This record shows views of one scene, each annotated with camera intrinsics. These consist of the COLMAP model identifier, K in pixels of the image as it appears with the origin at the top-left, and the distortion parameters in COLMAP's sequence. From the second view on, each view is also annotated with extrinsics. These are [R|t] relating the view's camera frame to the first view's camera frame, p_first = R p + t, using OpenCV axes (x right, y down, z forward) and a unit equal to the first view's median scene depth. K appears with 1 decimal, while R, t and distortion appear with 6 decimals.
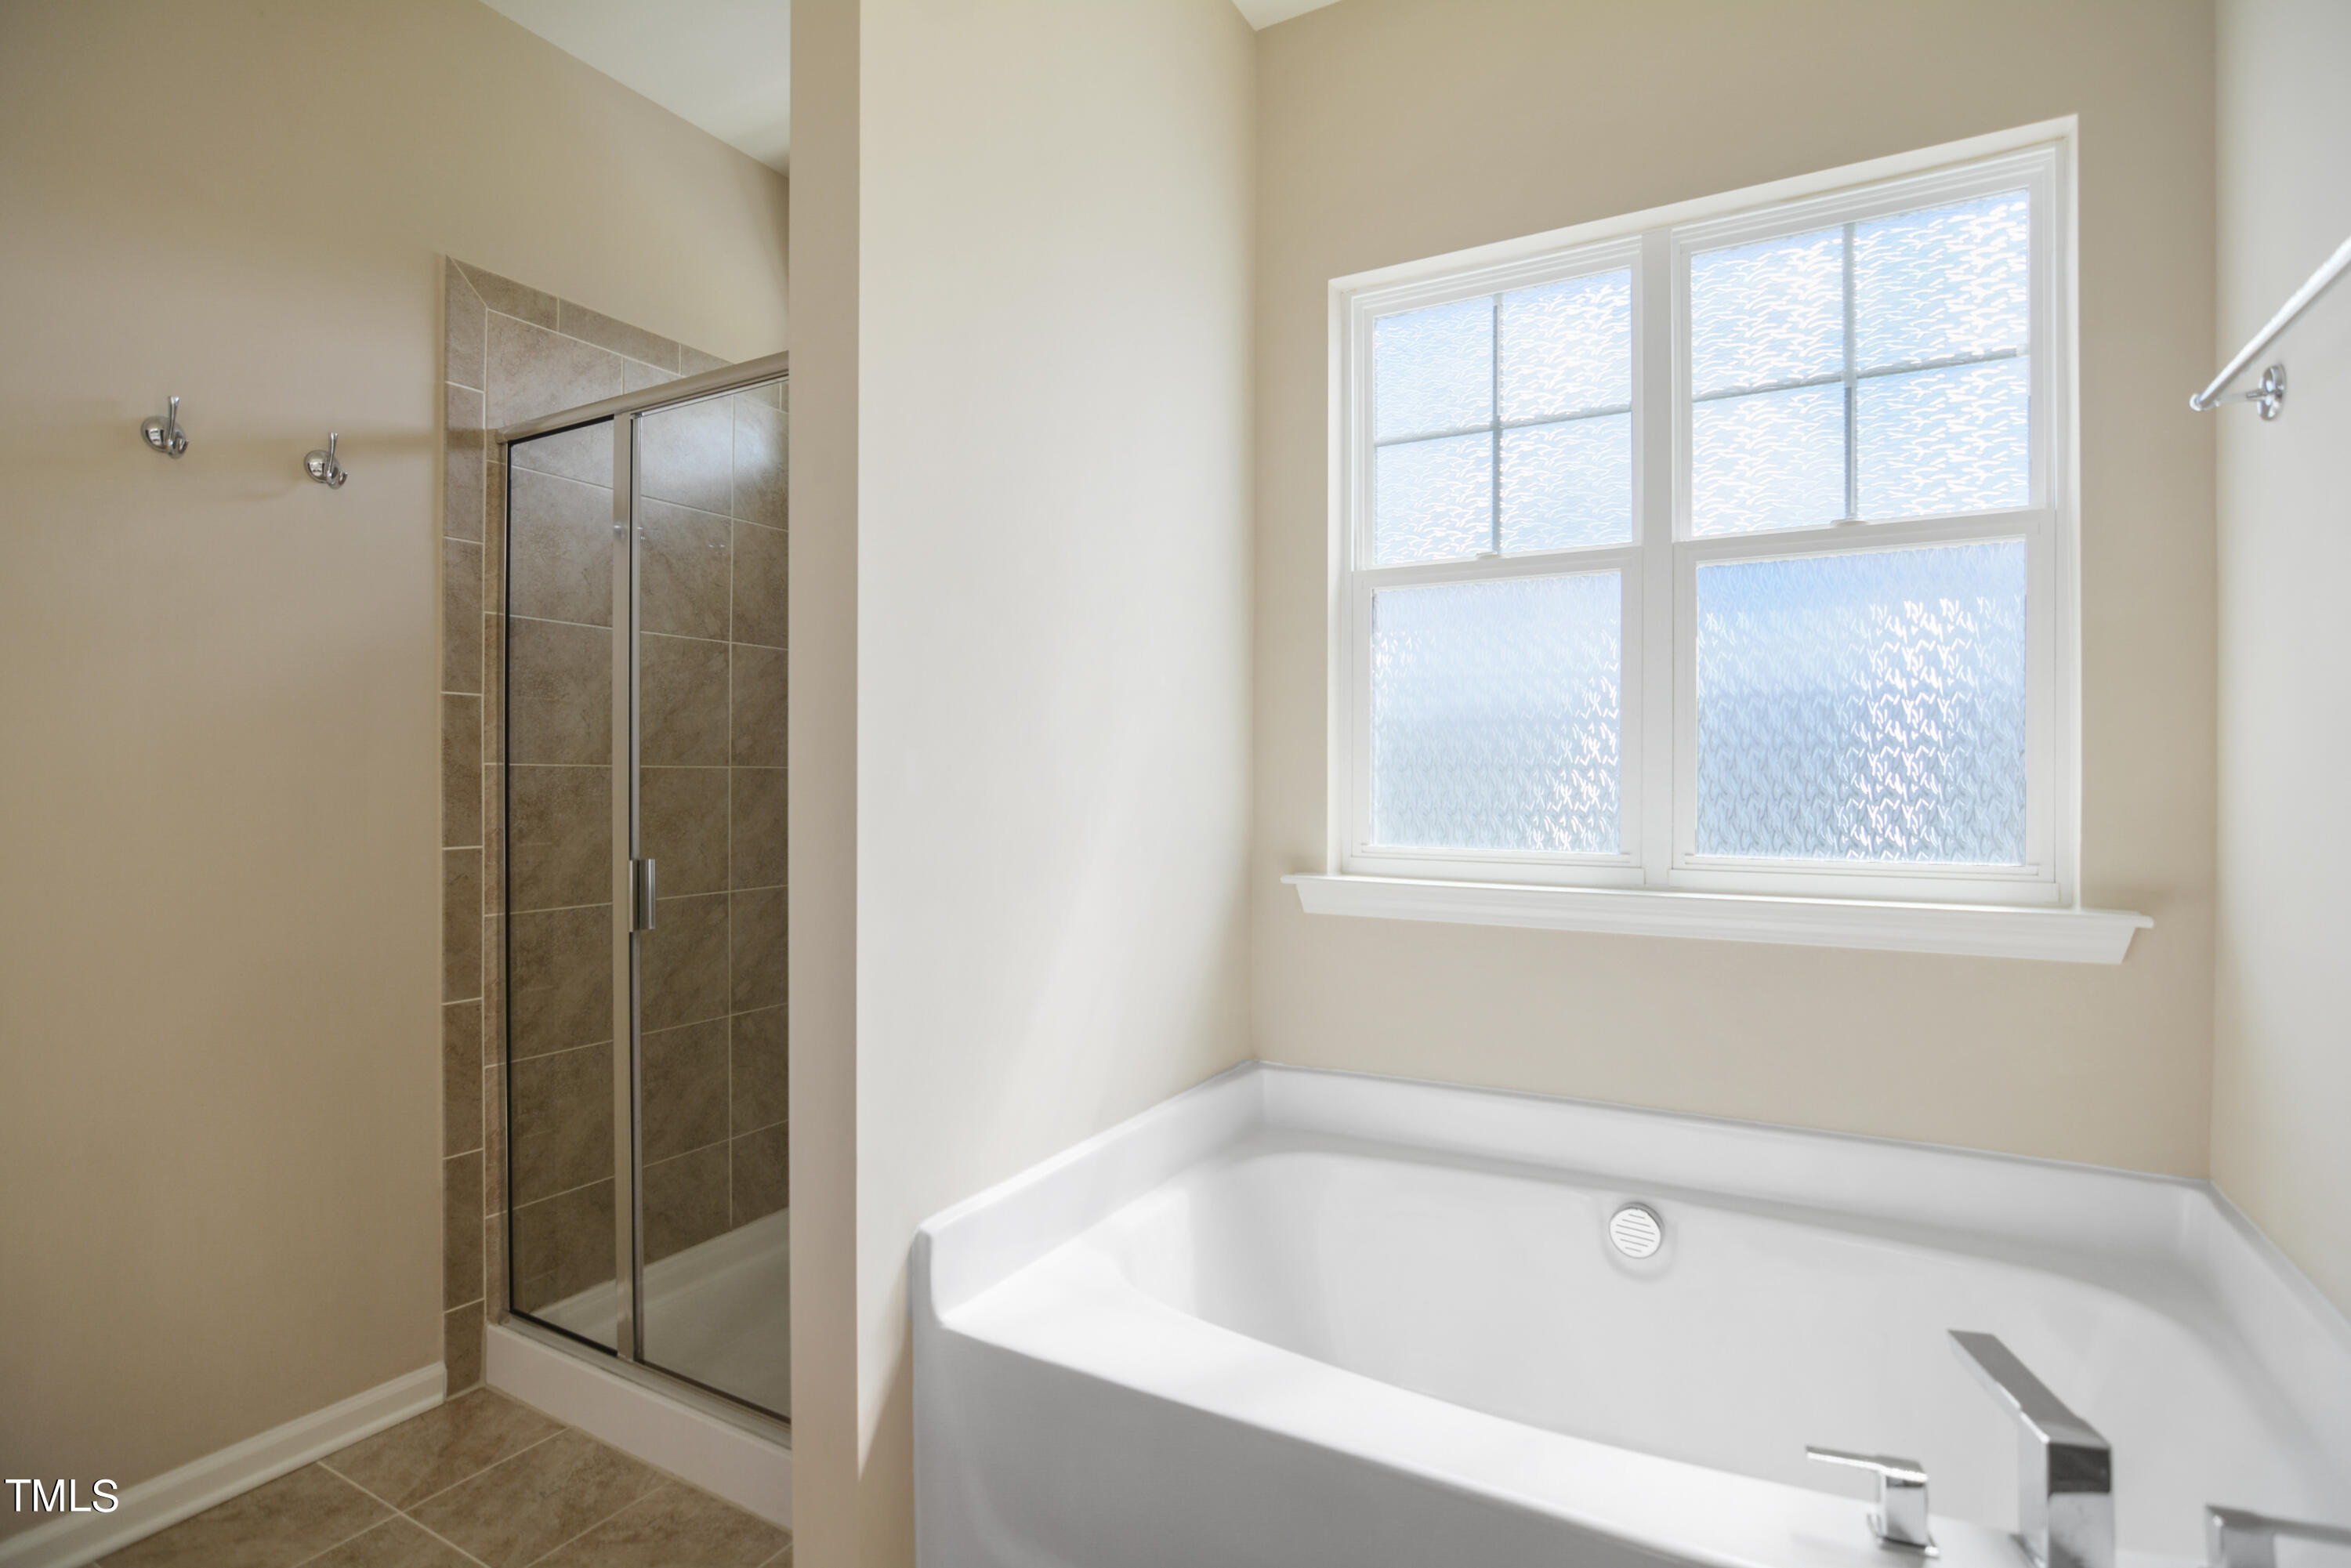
lens RADIAL K [[1155.7, 0, 1170.8], [0, 1155.7, 781.8], [0, 0, 1]] dist [-0.029823, 0.009248]
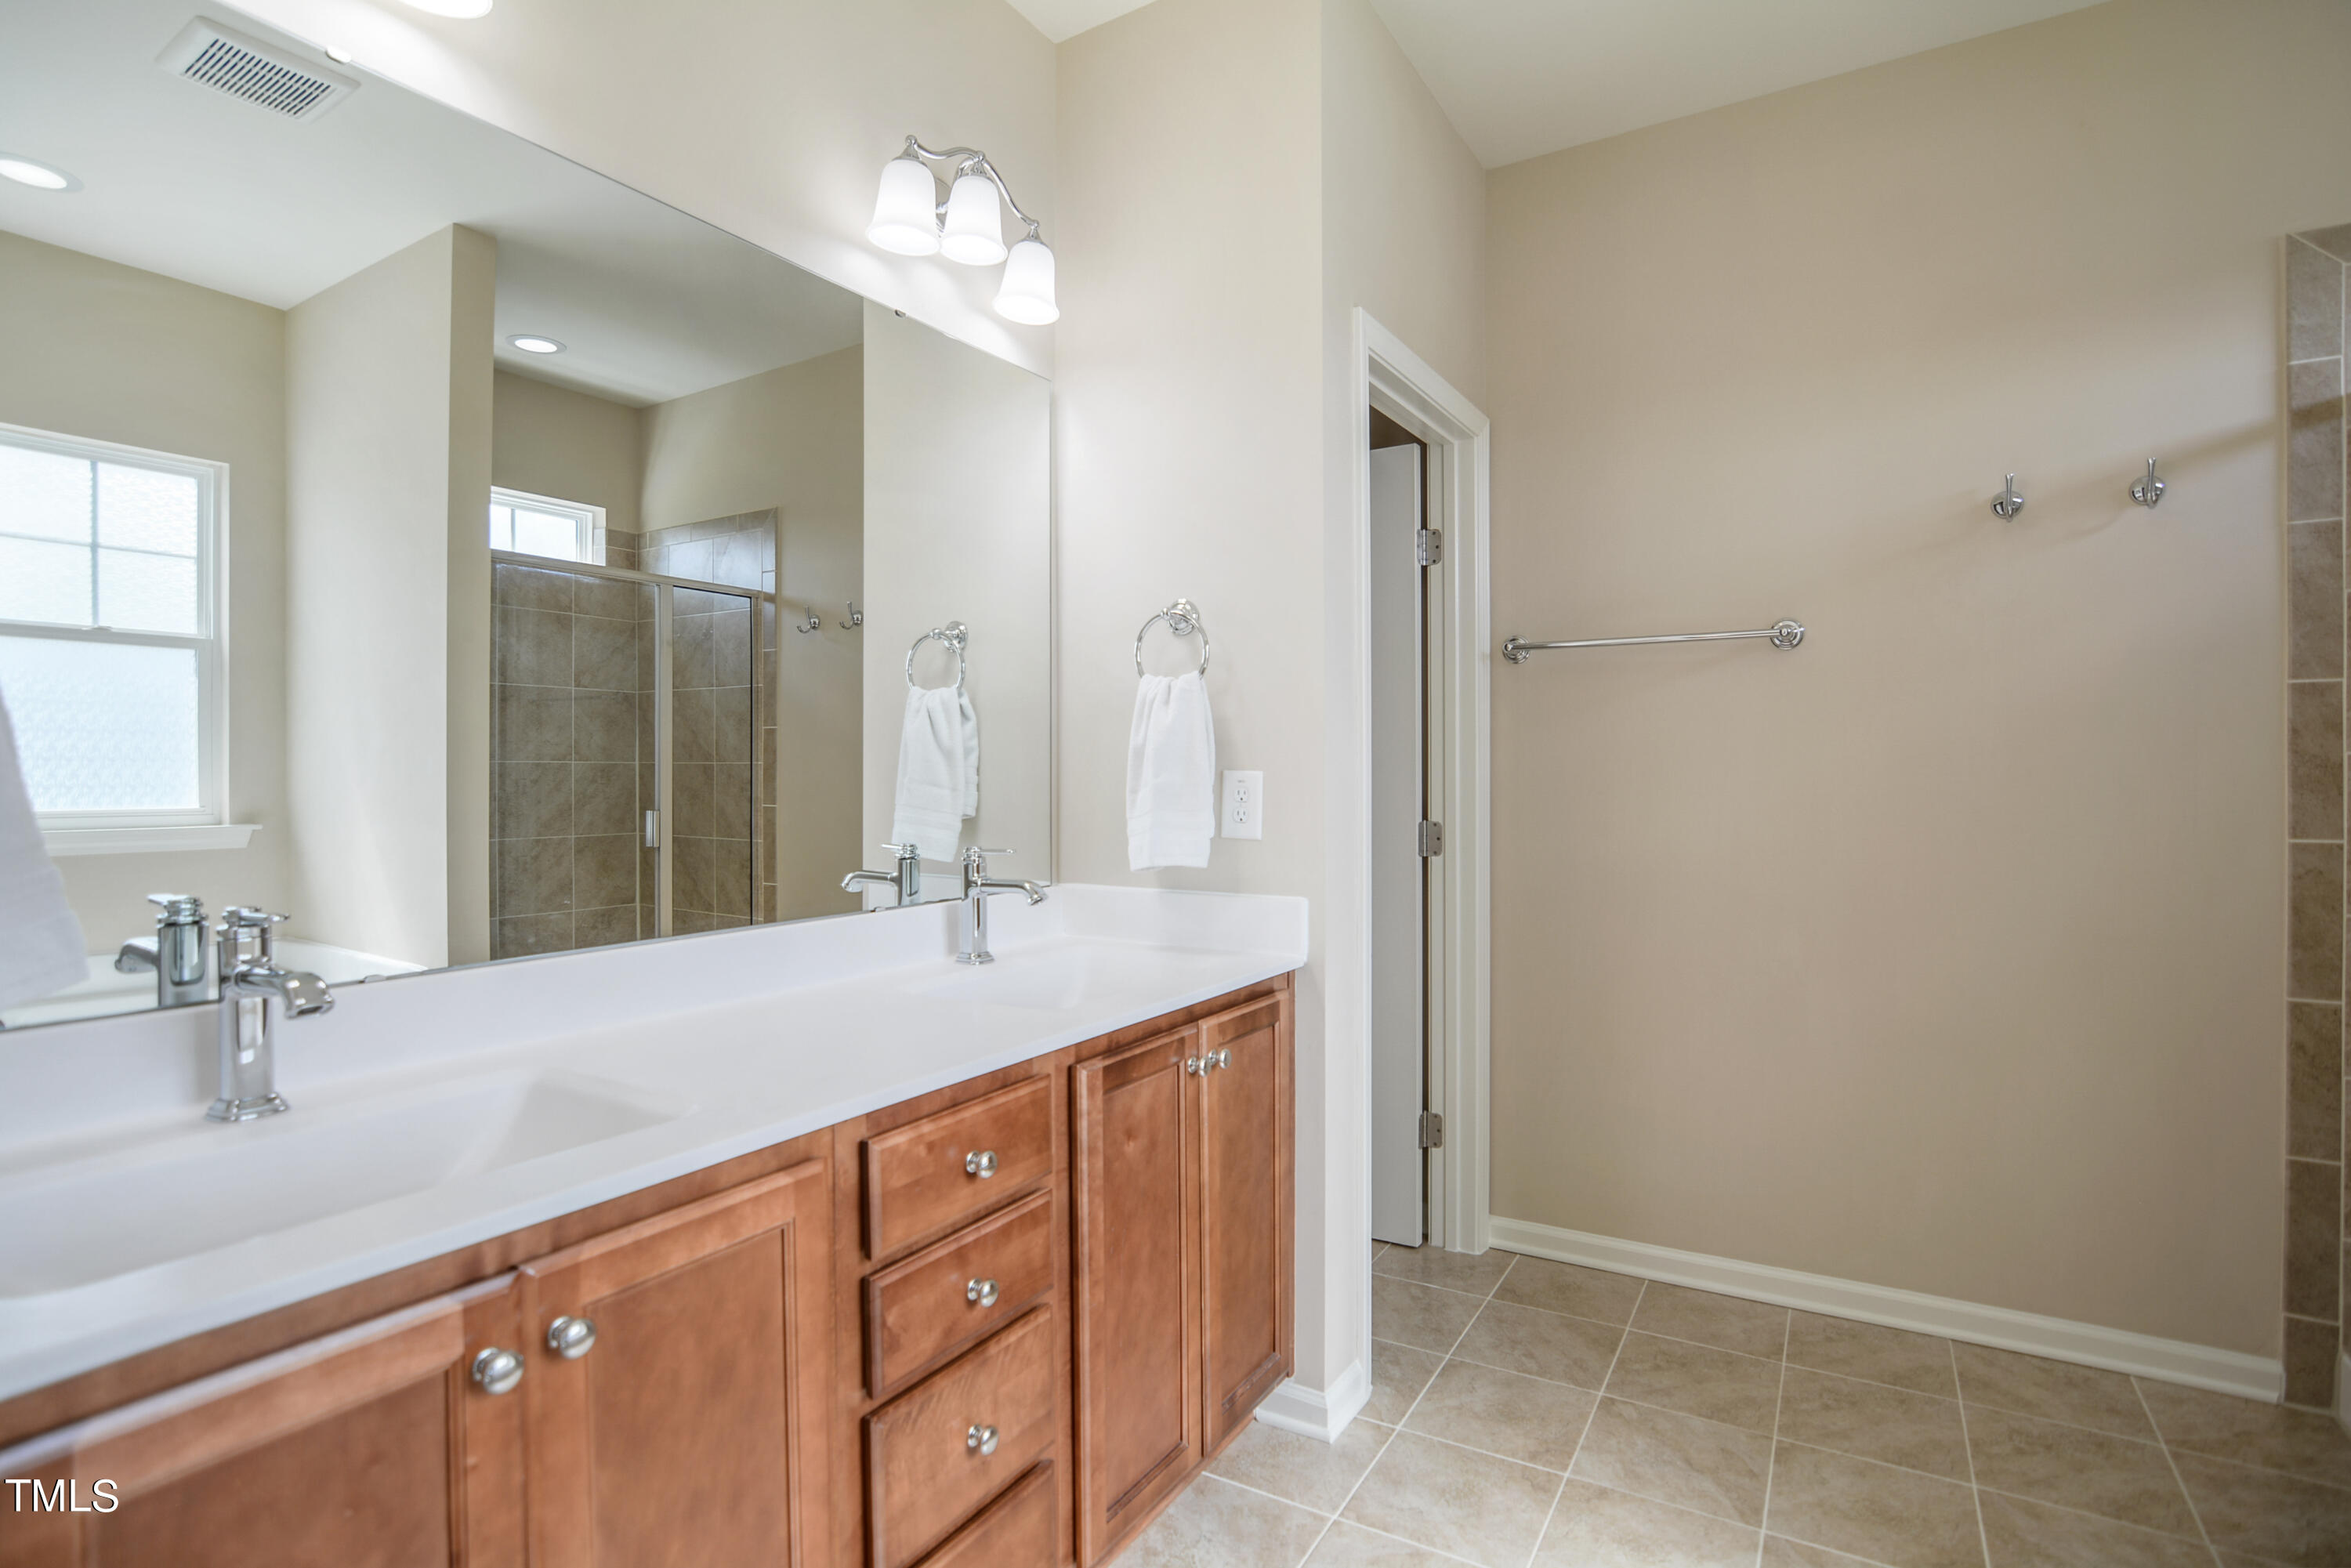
lens RADIAL K [[1155.7, 0, 1164.2], [0, 1155.7, 784.7], [0, 0, 1]] dist [-0.029823, 0.009248]
pose [[-0.025773, 0.000803, -0.999667, 0.357750], [-0.000232, 1.000000, 0.000810, 0.010008], [0.999668, 0.000253, -0.025773, 0.060827]]
